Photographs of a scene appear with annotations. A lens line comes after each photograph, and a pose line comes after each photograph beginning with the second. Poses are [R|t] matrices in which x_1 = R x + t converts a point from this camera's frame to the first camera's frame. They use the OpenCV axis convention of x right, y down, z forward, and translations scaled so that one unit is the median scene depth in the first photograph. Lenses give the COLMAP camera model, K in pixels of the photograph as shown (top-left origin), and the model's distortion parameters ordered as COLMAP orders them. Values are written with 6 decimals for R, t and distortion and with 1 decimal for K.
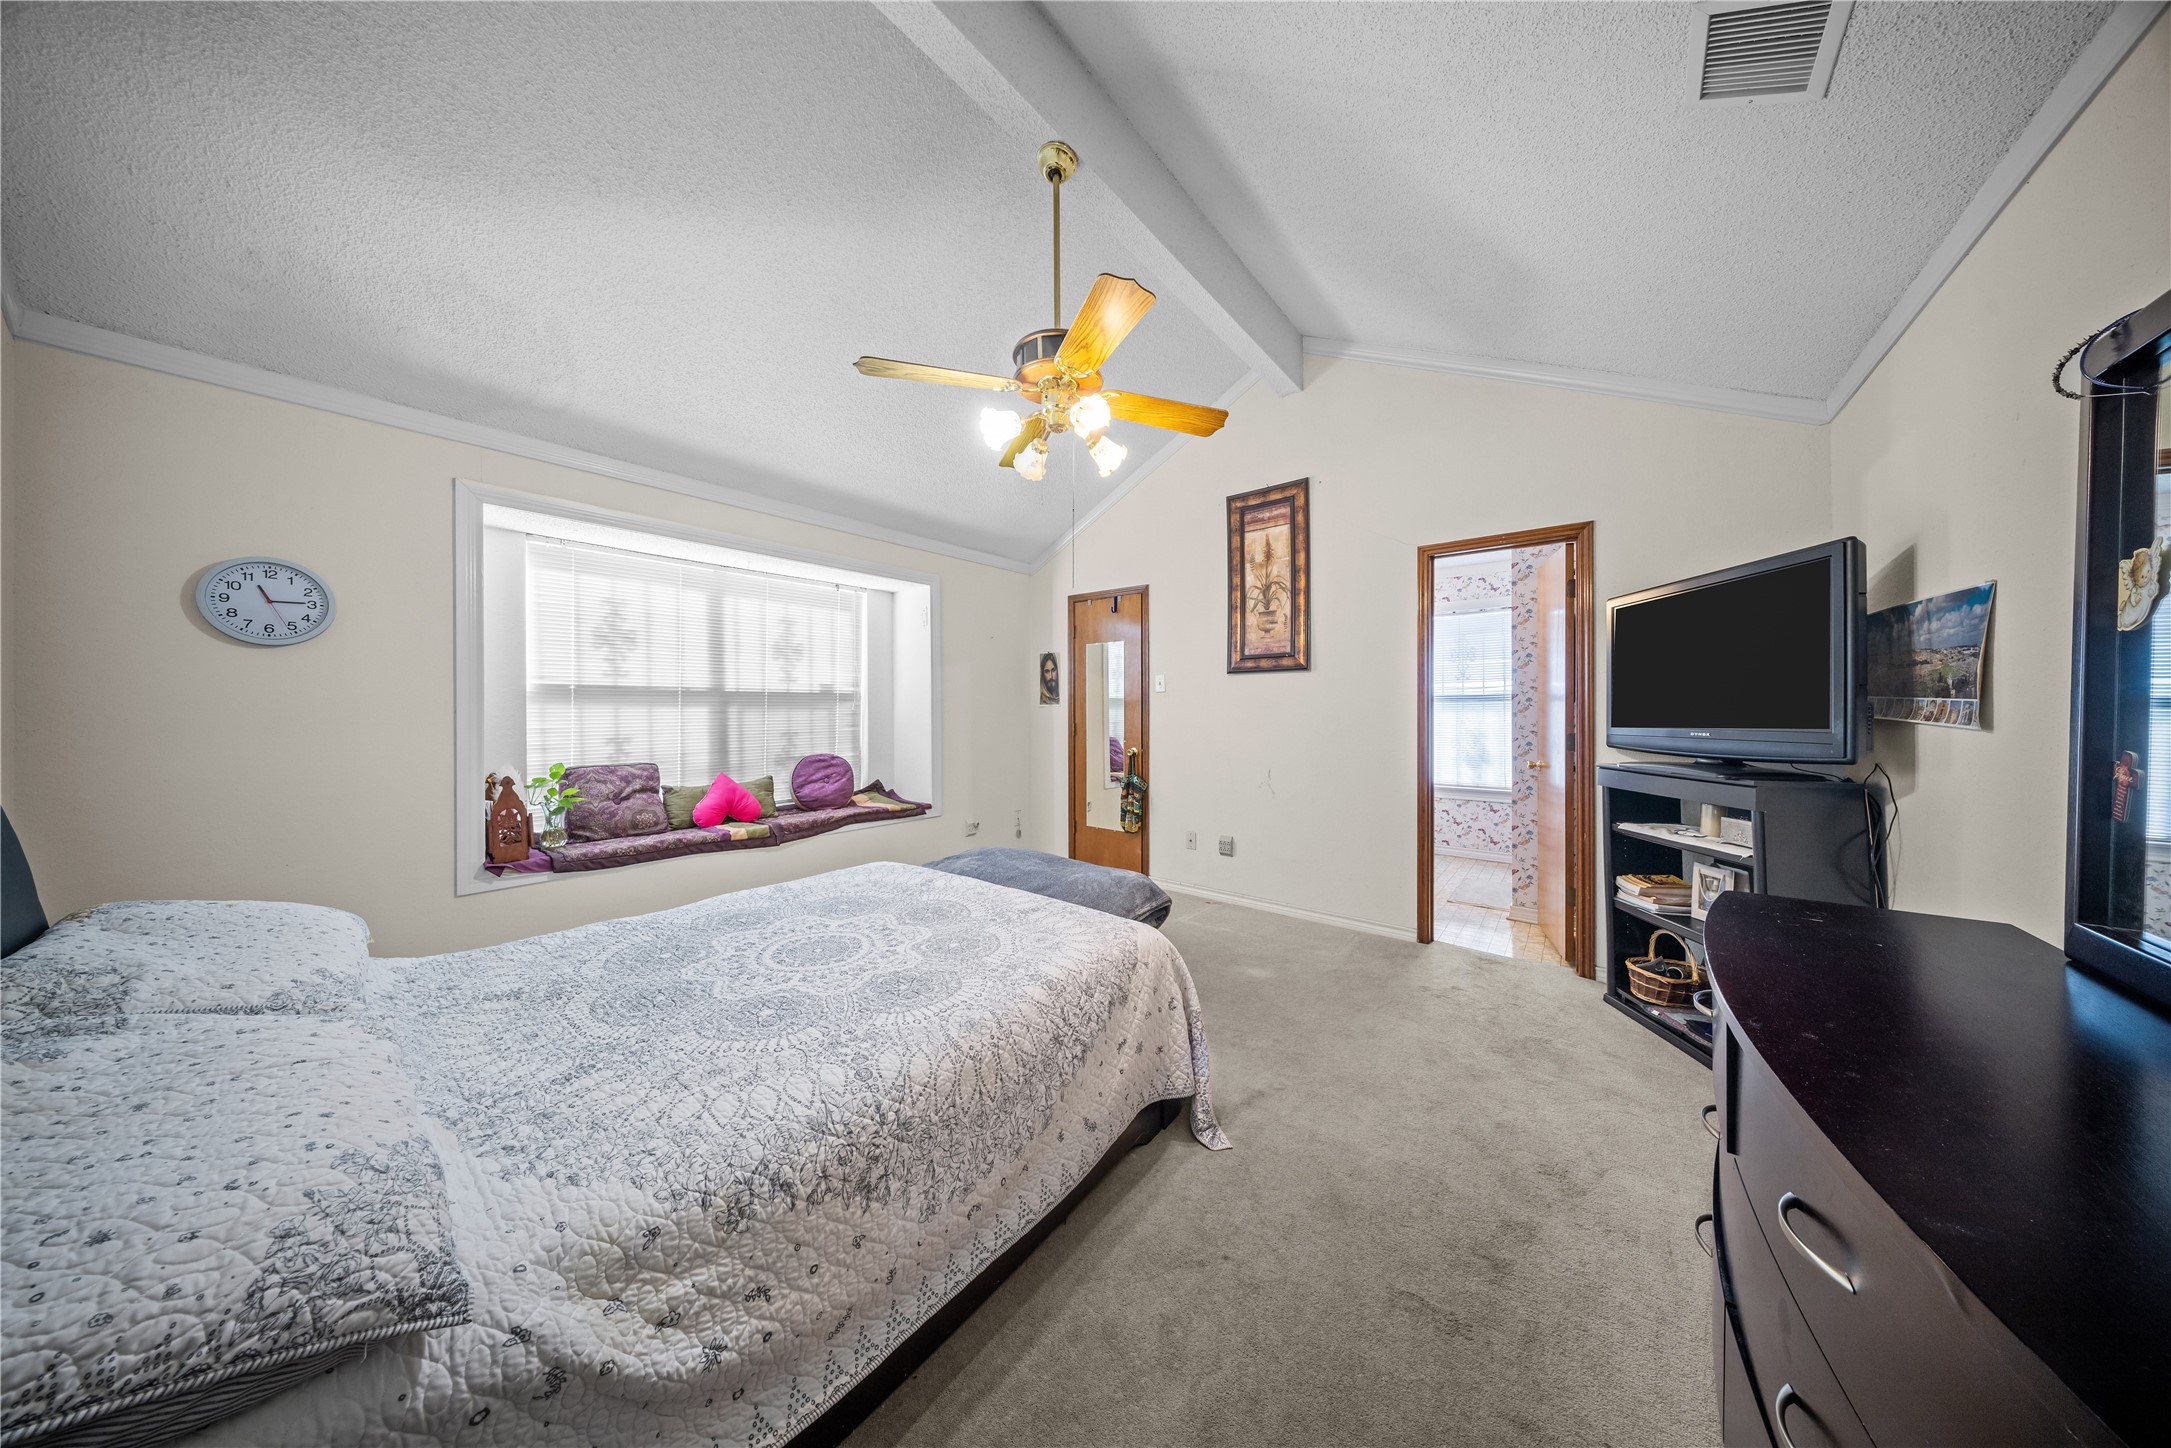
lens RADIAL K [[638.6, 0, 1089.5], [0, 638.6, 713.7], [0, 0, 1]] dist [0.003229, -0.001669]
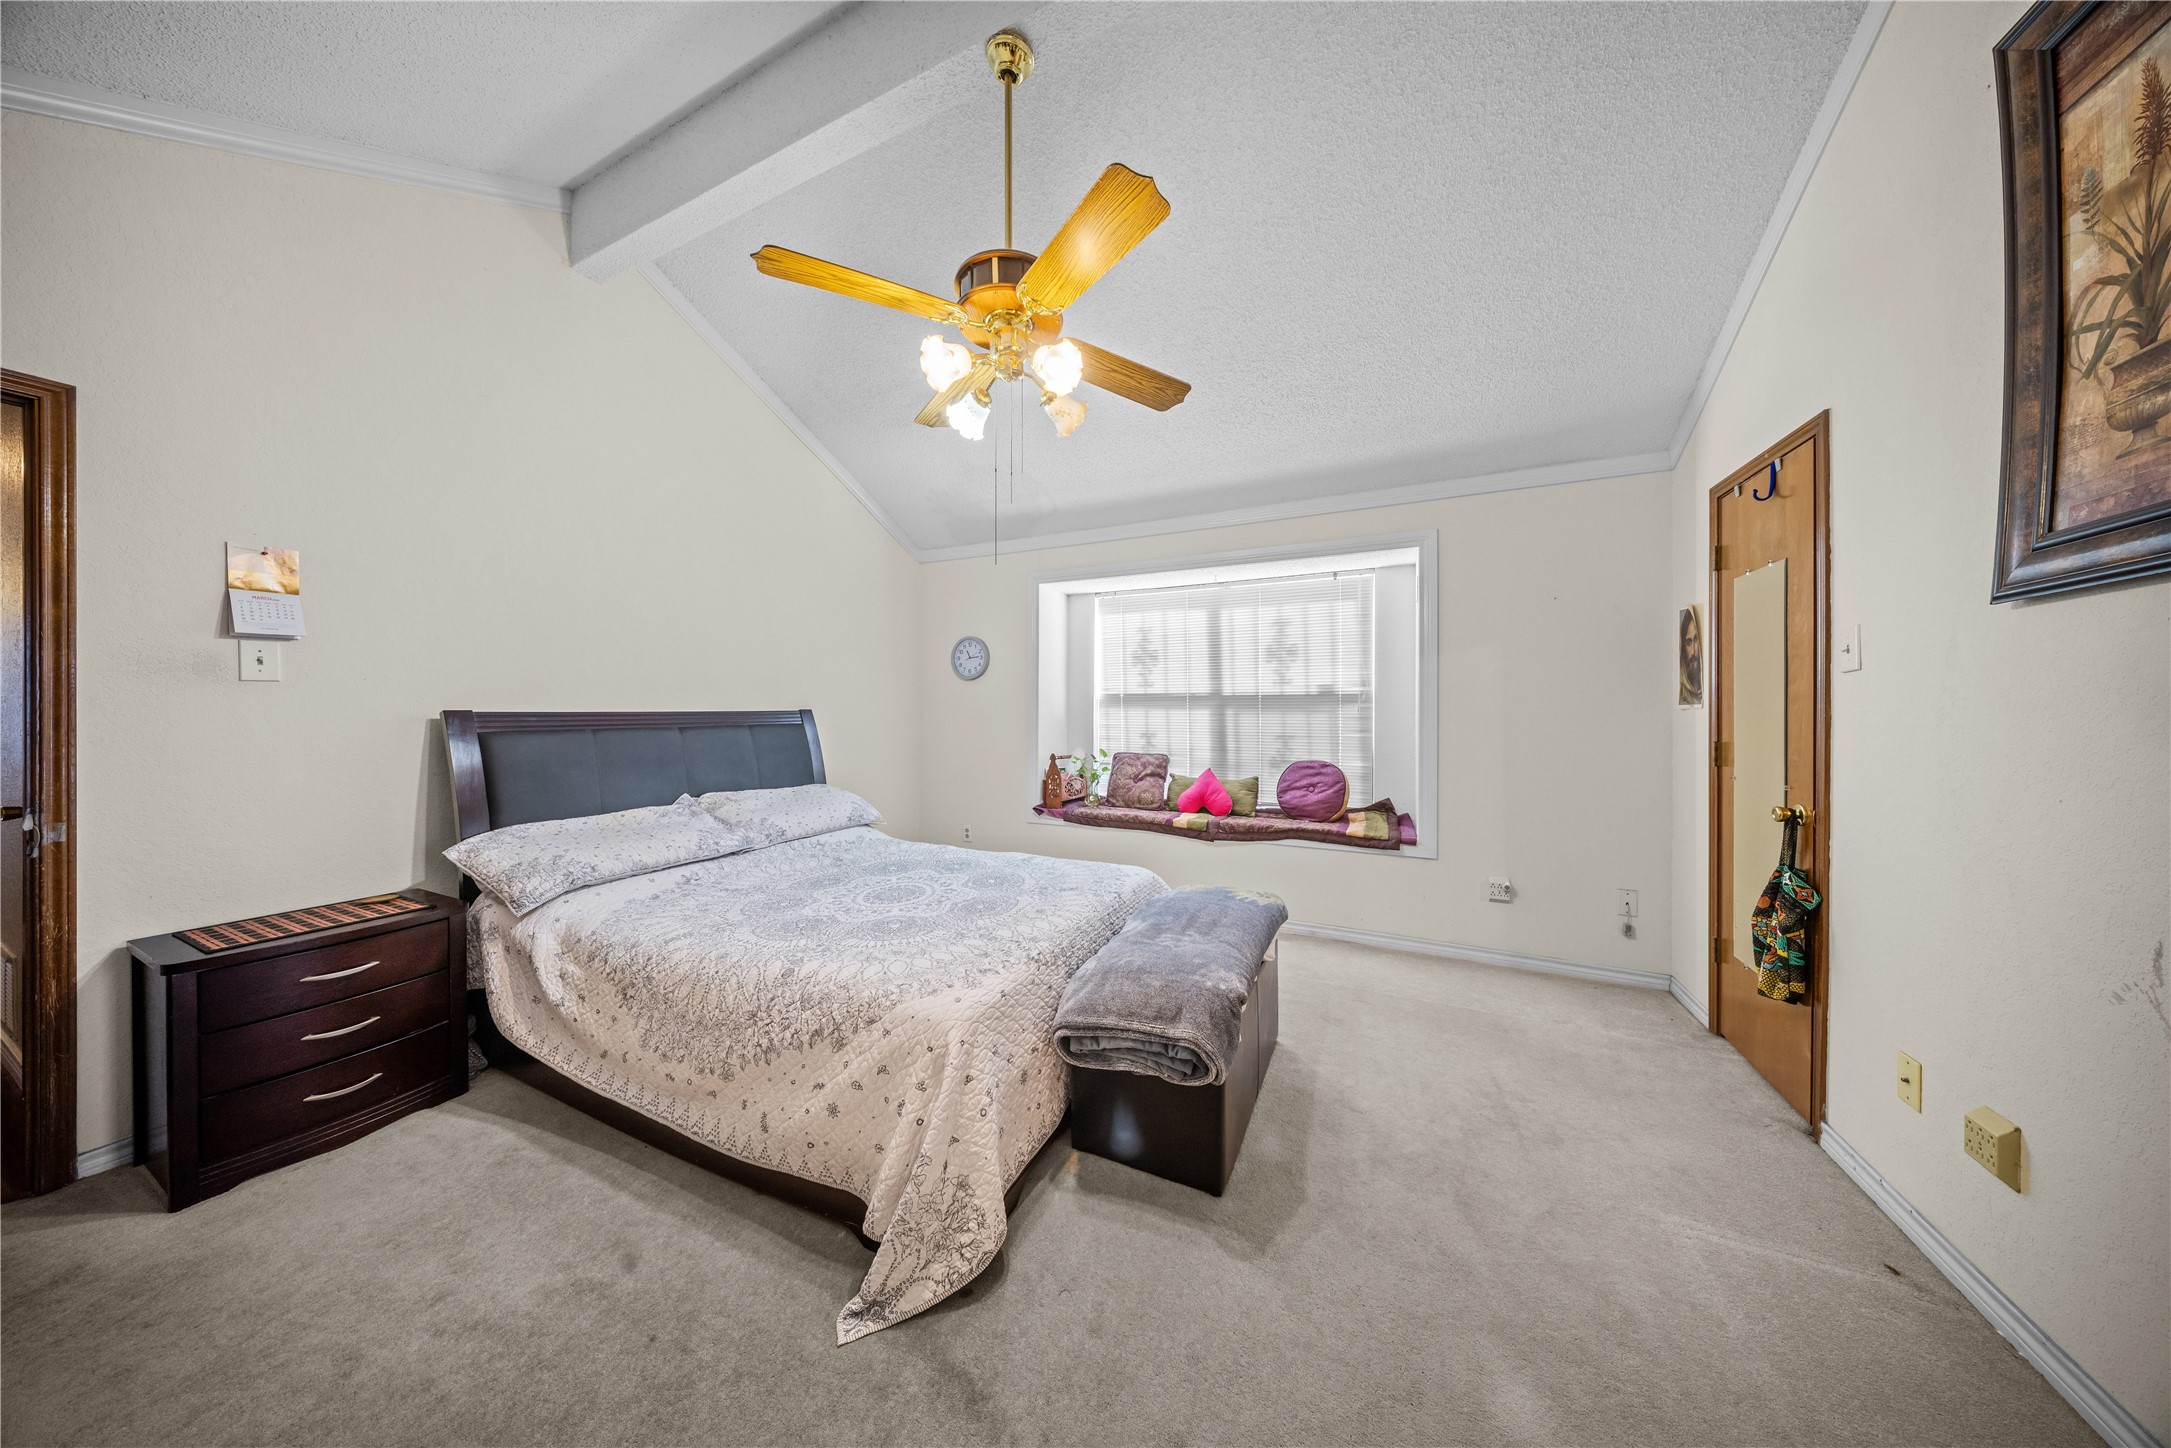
lens RADIAL K [[638.6, 0, 1092.5], [0, 638.6, 716.9], [0, 0, 1]] dist [0.003229, -0.001669]
pose [[0.224338, 0.010194, -0.974458, 0.470472], [-0.010745, 0.999910, 0.007987, -0.004513], [0.974452, 0.008678, 0.224428, 0.548778]]
